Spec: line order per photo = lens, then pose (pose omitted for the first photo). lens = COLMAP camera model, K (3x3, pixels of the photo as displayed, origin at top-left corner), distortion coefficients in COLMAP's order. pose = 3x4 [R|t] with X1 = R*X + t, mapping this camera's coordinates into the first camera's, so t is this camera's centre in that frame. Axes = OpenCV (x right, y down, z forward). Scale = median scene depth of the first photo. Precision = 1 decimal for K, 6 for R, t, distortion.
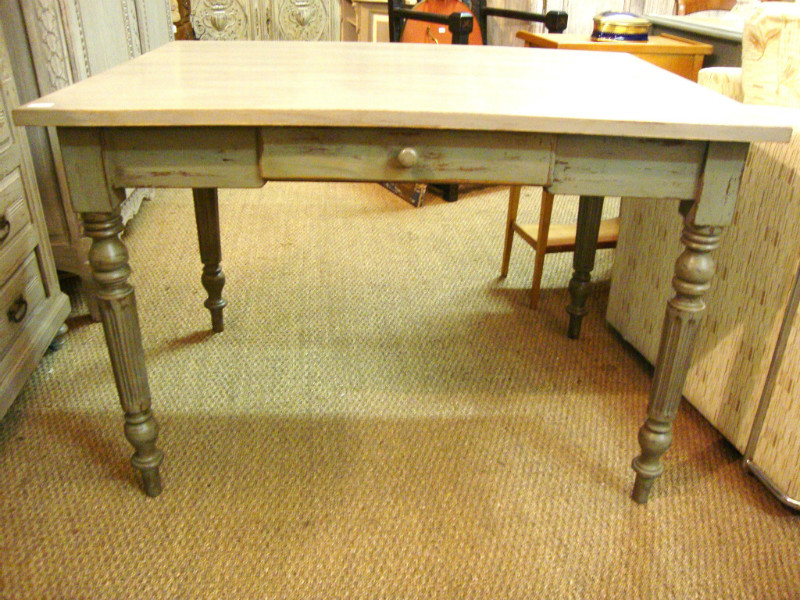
lens RADIAL K [[713.3, 0, 400.4], [0, 713.3, 295.1], [0, 0, 1]] dist [-0.204478, 0.197645]
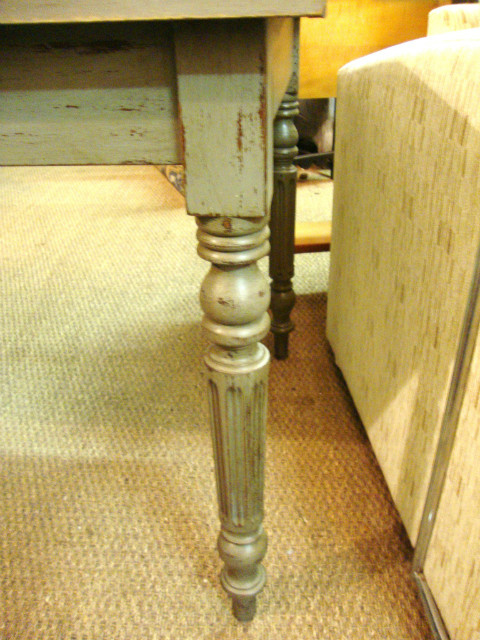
lens RADIAL K [[570.6, 0, 241.5], [0, 570.6, 325.0], [0, 0, 1]] dist [-0.204478, 0.197645]
pose [[0.990334, 0.026402, -0.136171, 0.424942], [-0.015939, 0.996875, 0.077367, -0.043563], [0.137788, -0.074448, 0.987660, 0.479726]]
